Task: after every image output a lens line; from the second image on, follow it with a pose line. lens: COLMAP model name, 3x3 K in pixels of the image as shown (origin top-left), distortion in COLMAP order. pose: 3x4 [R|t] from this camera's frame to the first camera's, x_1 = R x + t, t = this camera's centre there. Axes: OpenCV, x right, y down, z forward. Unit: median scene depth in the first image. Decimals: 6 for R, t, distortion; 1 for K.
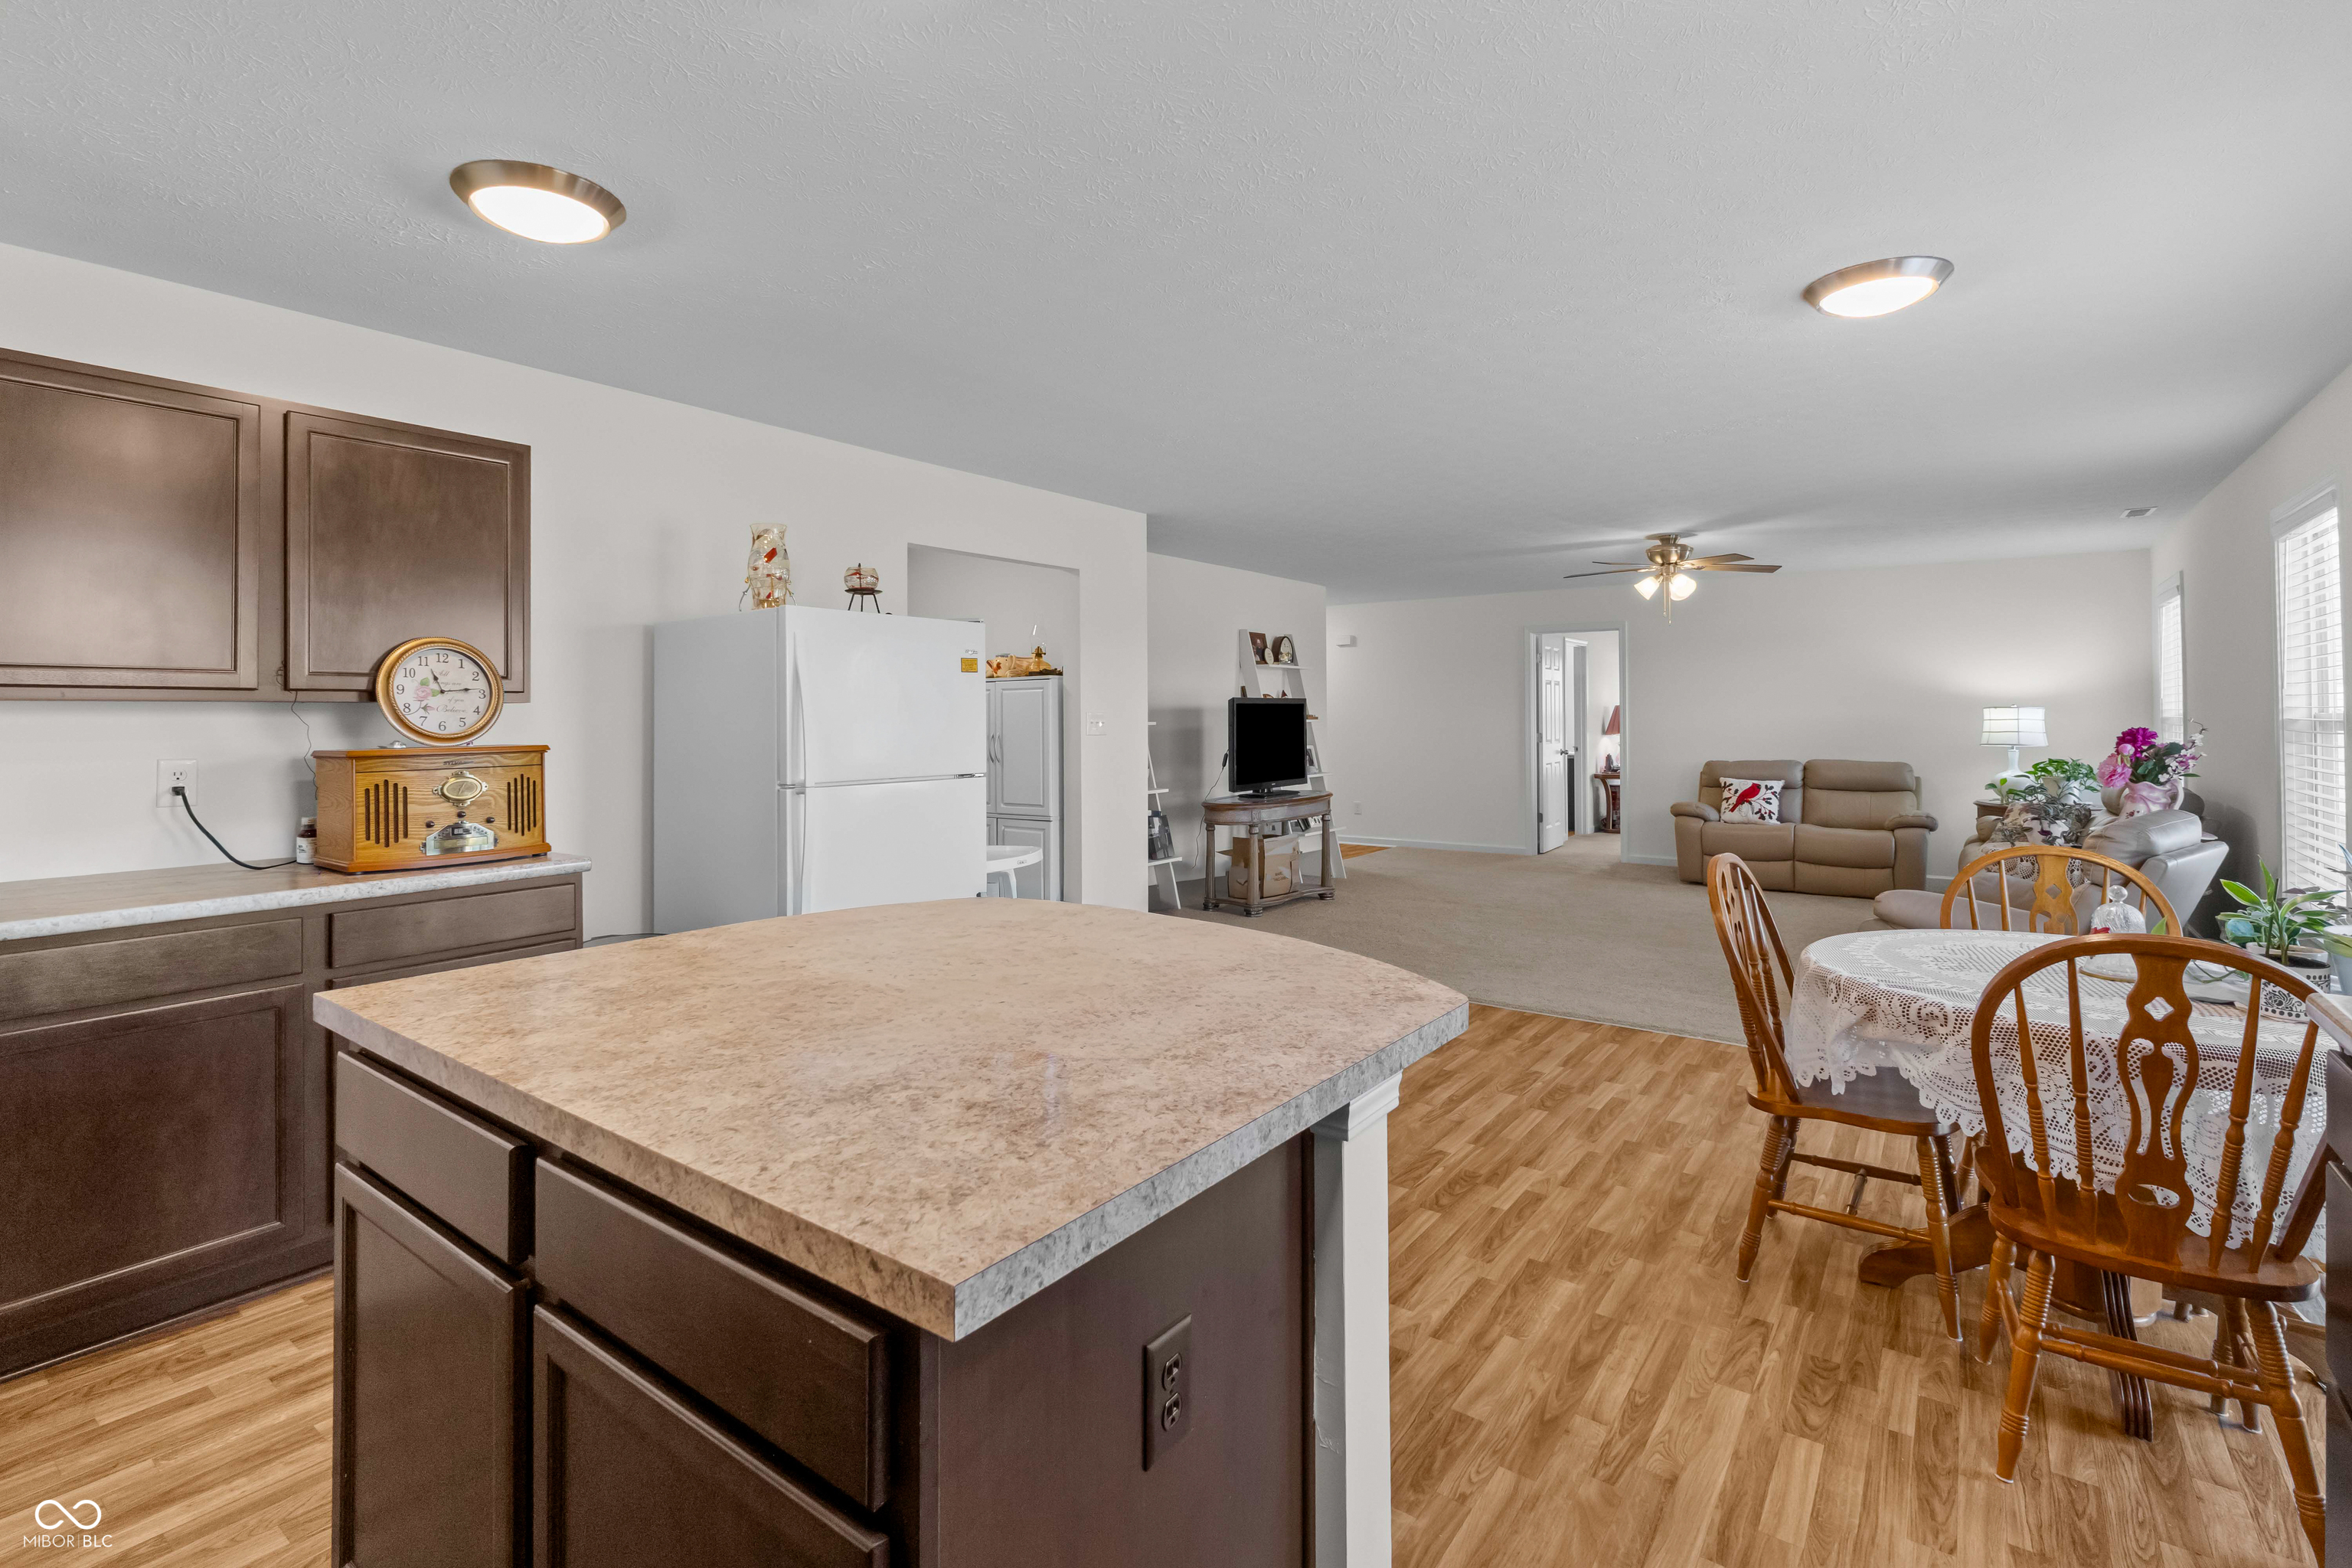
lens RADIAL K [[1093.6, 0, 1168.4], [0, 1093.6, 712.4], [0, 0, 1]] dist [-0.000807, 0.001418]
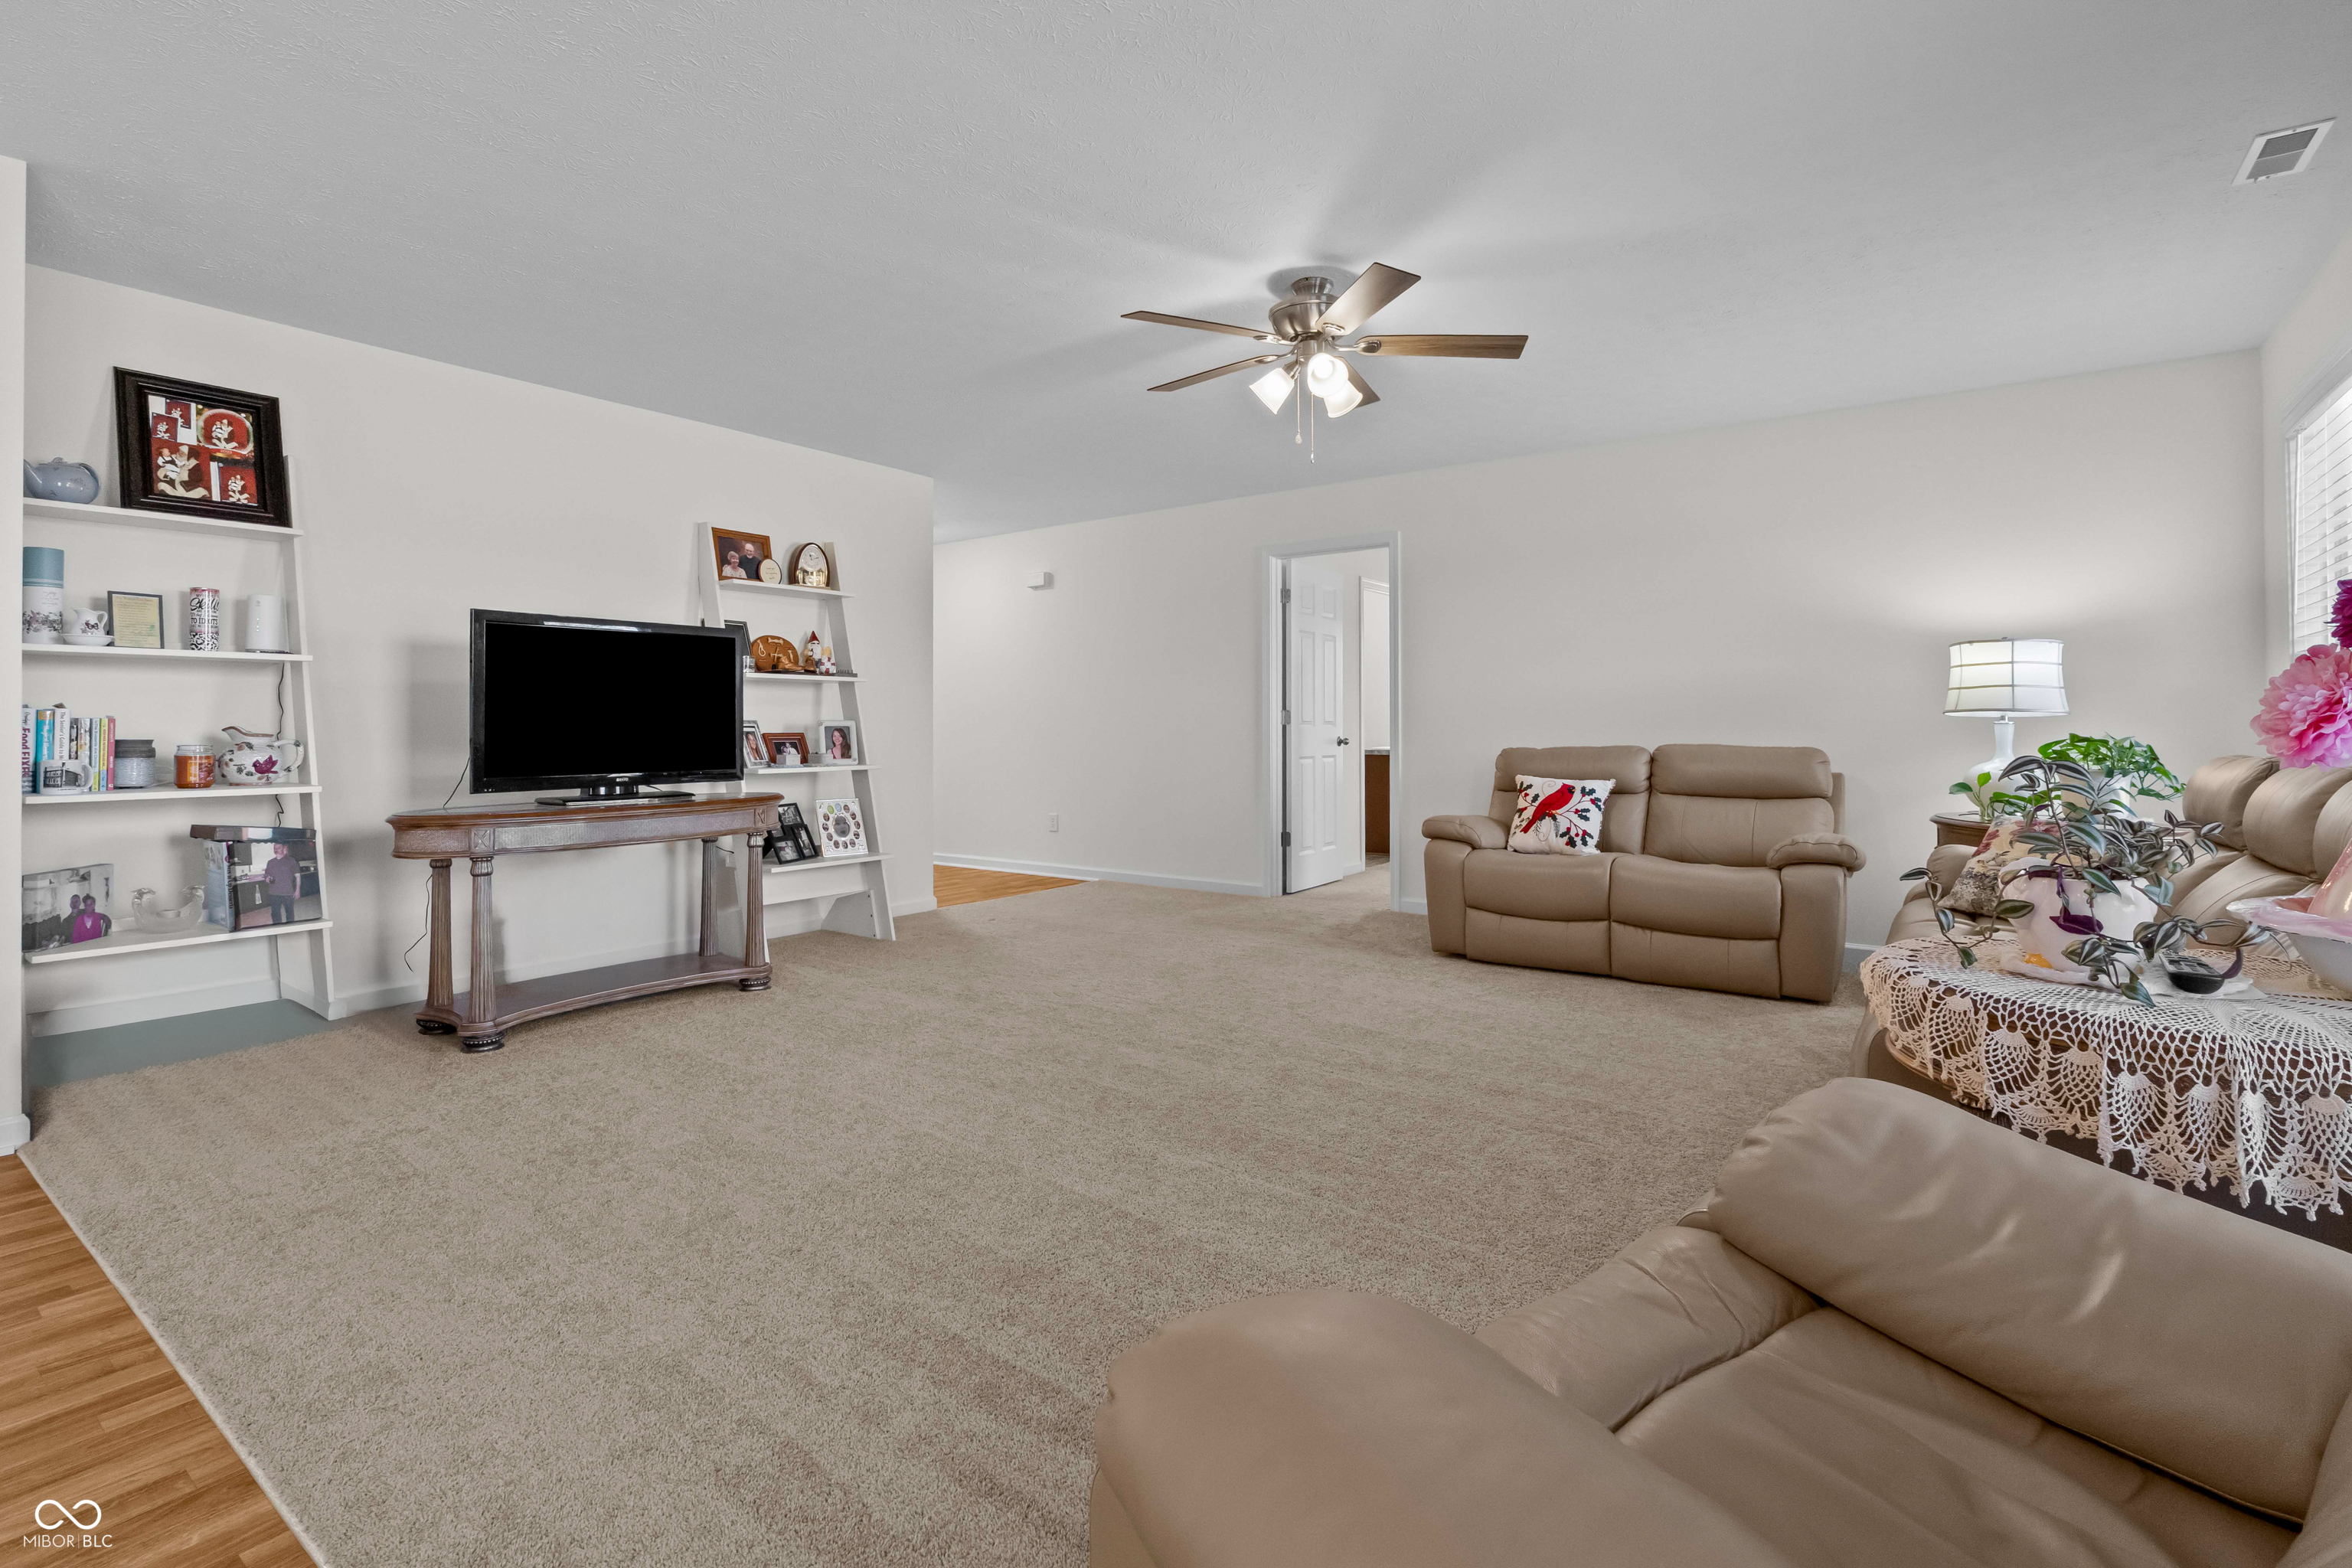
lens RADIAL K [[1093.6, 0, 1162.6], [0, 1093.6, 727.2], [0, 0, 1]] dist [-0.000807, 0.001418]
pose [[0.999959, 0.002860, -0.008585, 0.335730], [-0.002849, 0.999995, 0.001317, 0.034994], [0.008588, -0.001292, 0.999962, 0.423250]]
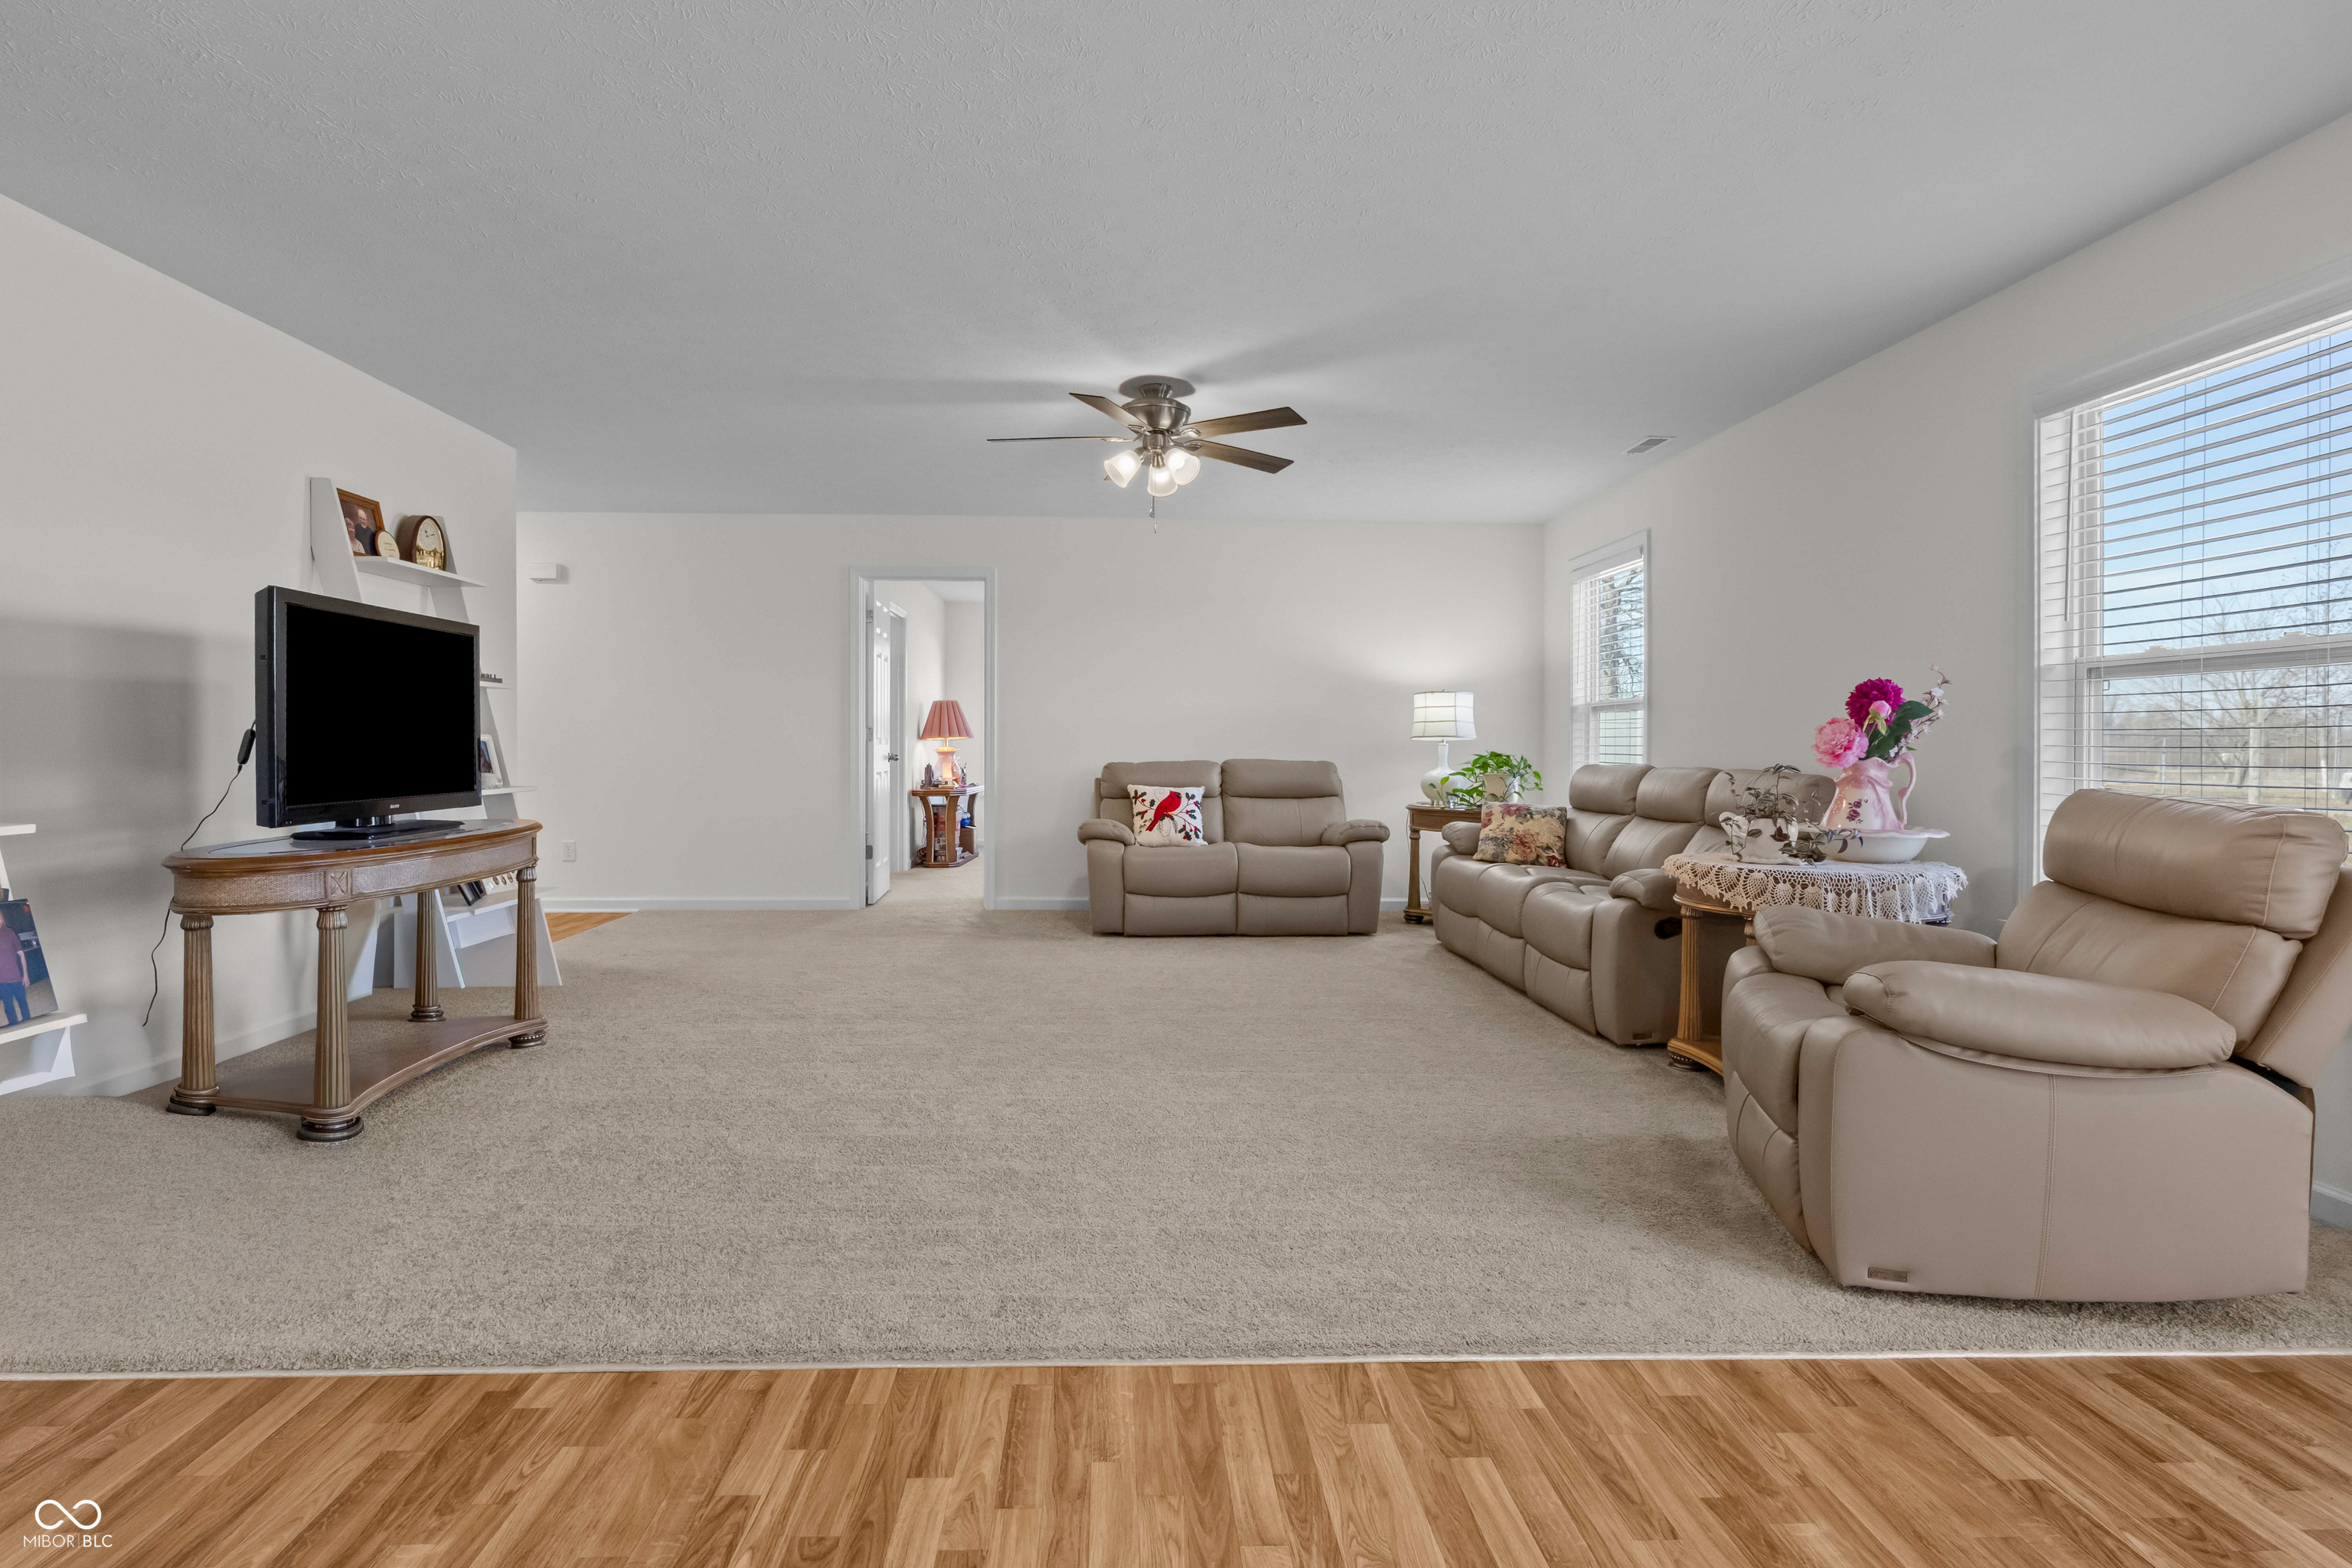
lens RADIAL K [[1144.3, 0, 1152.1], [0, 1144.3, 765.0], [0, 0, 1]] dist [-0.003196, -0.001950]
pose [[0.785118, -0.003657, 0.619335, 0.046830], [-0.009068, 0.999808, 0.017398, 0.034939], [-0.619280, -0.019276, 0.784934, 0.415368]]
